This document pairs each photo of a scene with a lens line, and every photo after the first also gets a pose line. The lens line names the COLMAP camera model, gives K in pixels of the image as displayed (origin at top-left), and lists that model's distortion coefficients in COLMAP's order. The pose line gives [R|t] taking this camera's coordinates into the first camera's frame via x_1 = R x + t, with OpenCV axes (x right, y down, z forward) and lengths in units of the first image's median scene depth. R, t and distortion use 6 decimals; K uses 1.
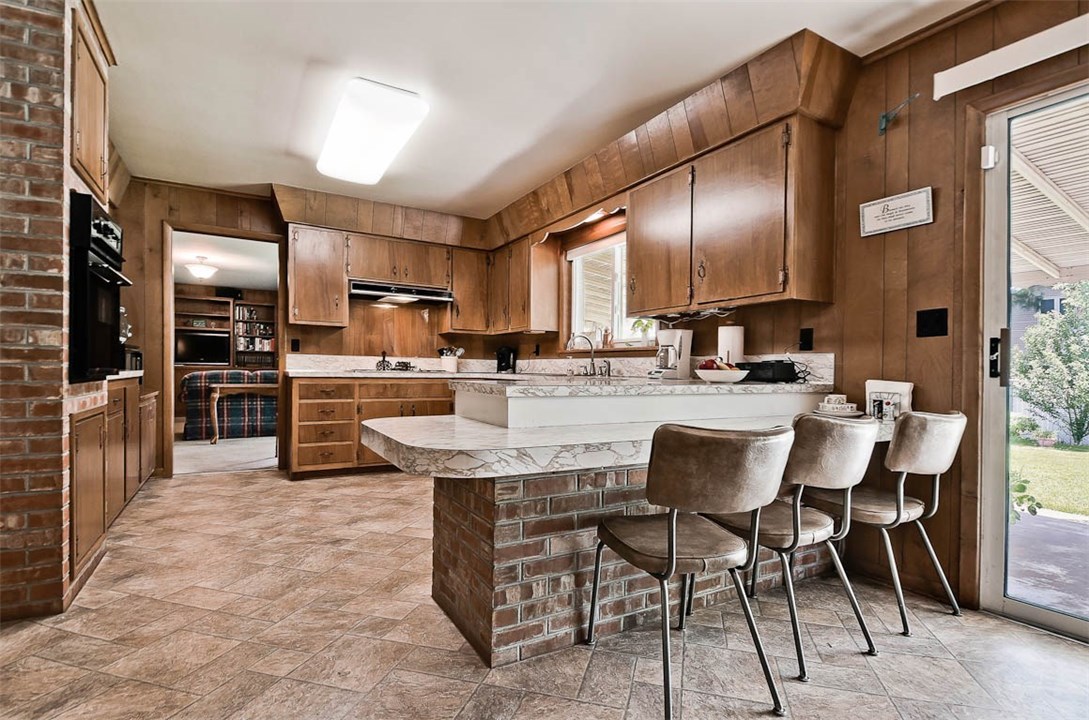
lens RADIAL K [[506.8, 0, 580.9], [0, 506.8, 393.5], [0, 0, 1]] dist [-0.023850, -0.000847]
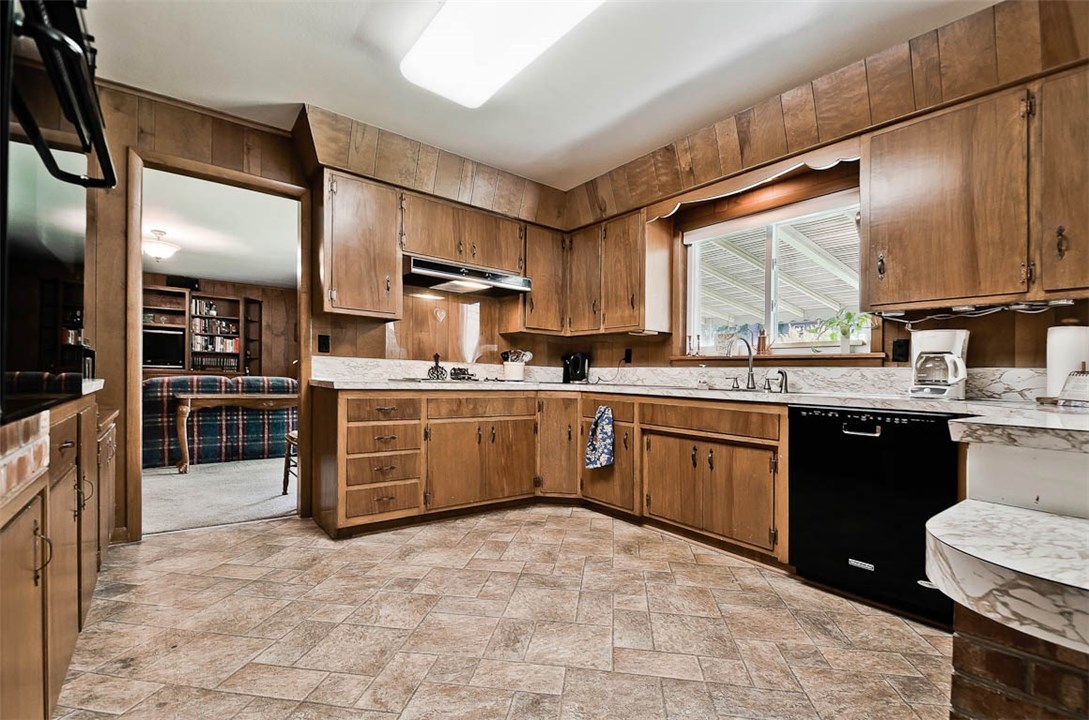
lens RADIAL K [[473.3, 0, 580.6], [0, 473.3, 400.7], [0, 0, 1]] dist [-0.018024, -0.001792]
pose [[0.992156, 0.003543, 0.124955, -0.318179], [-0.004218, 0.999978, 0.005135, -0.021212], [-0.124934, -0.005621, 0.992149, 0.316243]]
